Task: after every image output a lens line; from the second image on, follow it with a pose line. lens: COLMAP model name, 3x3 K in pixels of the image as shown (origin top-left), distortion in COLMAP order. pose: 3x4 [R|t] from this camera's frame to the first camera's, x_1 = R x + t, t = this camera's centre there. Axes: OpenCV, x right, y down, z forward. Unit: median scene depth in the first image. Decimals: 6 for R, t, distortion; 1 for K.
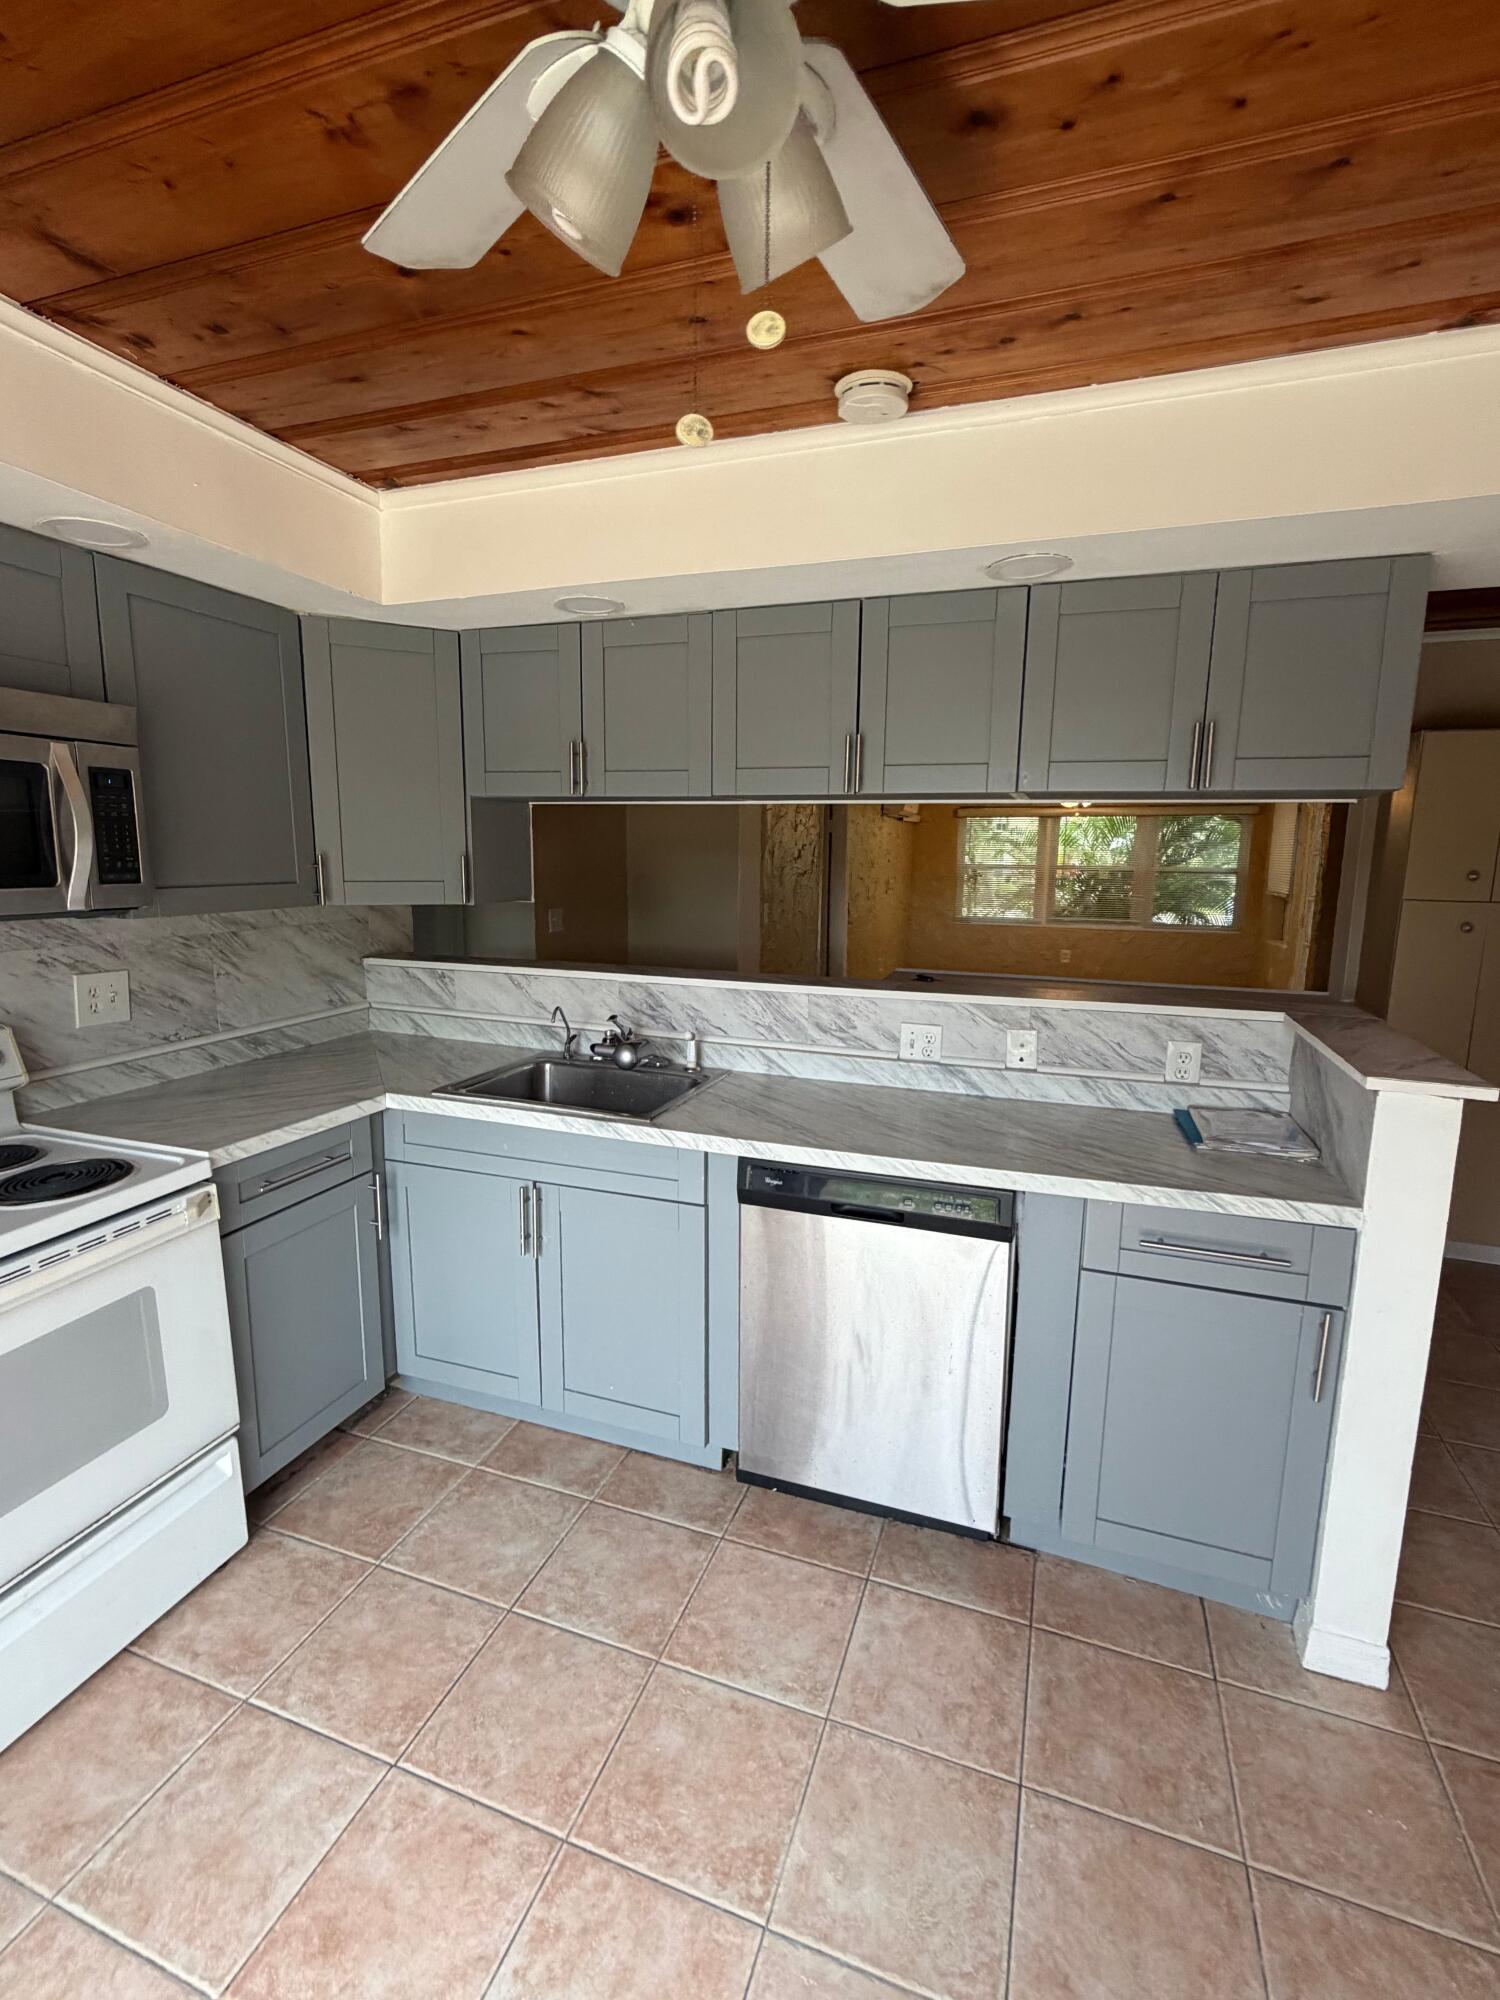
lens RADIAL K [[899.9, 0, 748.4], [0, 899.9, 996.2], [0, 0, 1]] dist [-0.001956, 0.000954]
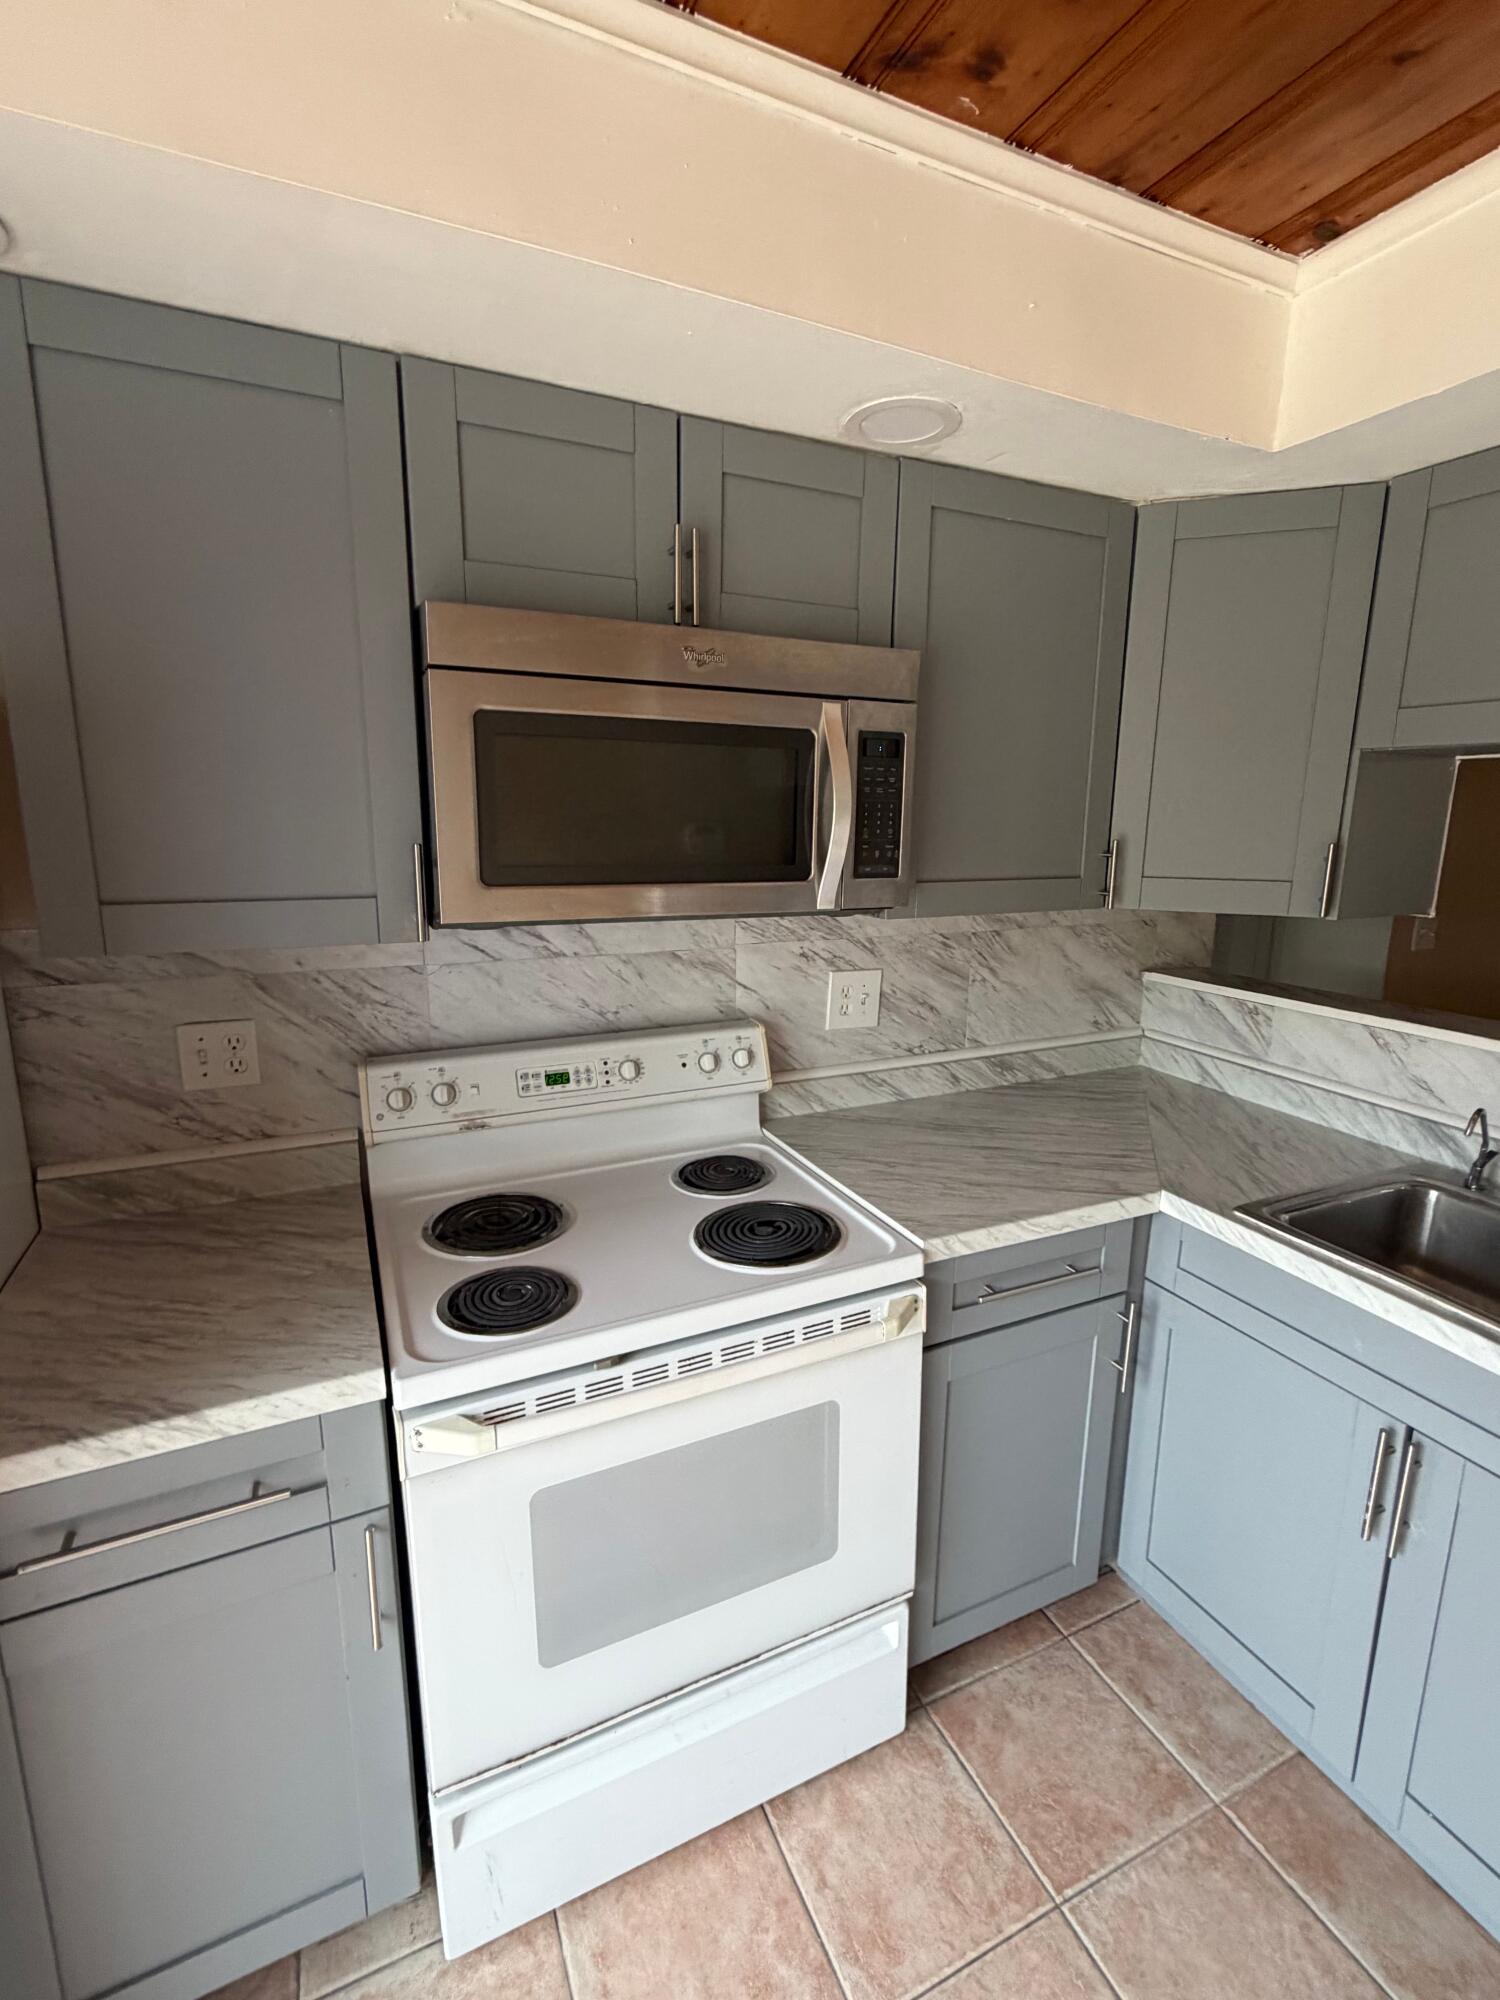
lens RADIAL K [[899.9, 0, 751.2], [0, 899.9, 994.2], [0, 0, 1]] dist [-0.001956, 0.000954]
pose [[0.702832, 0.134479, -0.698529, -0.170138], [-0.114906, 0.990535, 0.075082, -0.058342], [0.702014, 0.027495, 0.711632, 0.297808]]
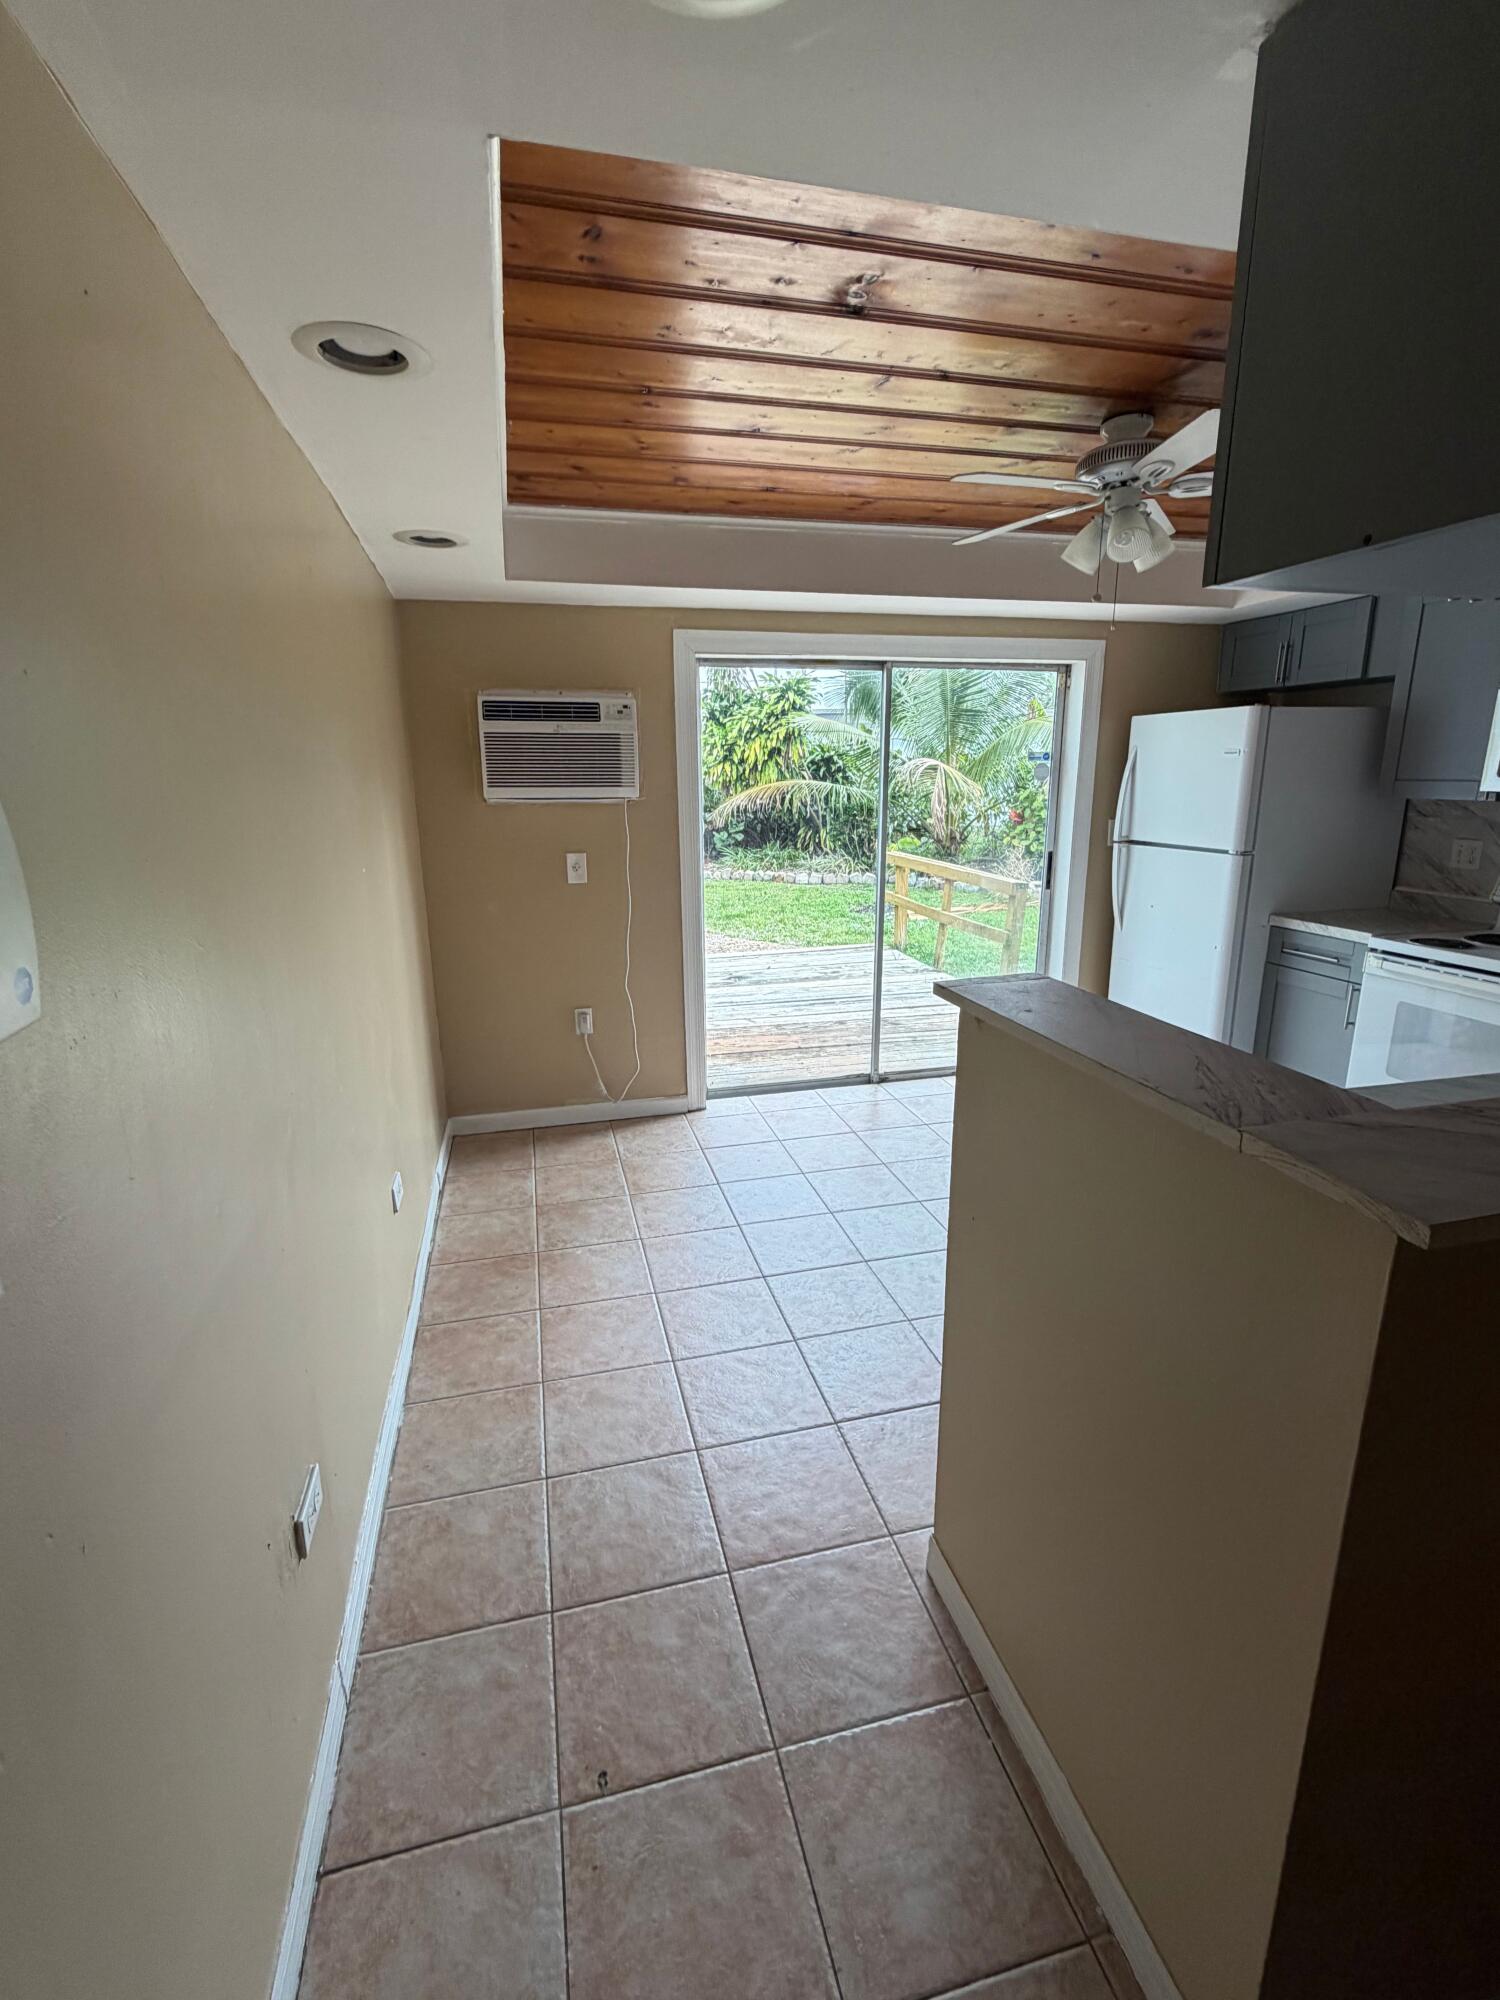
lens RADIAL K [[899.9, 0, 753.7], [0, 899.9, 994.1], [0, 0, 1]] dist [-0.001956, 0.000954]
pose [[-0.828187, 0.129471, -0.545292, 1.014527], [-0.091287, 0.928795, 0.359175, -0.141638], [0.552968, 0.347242, -0.757397, 1.087189]]
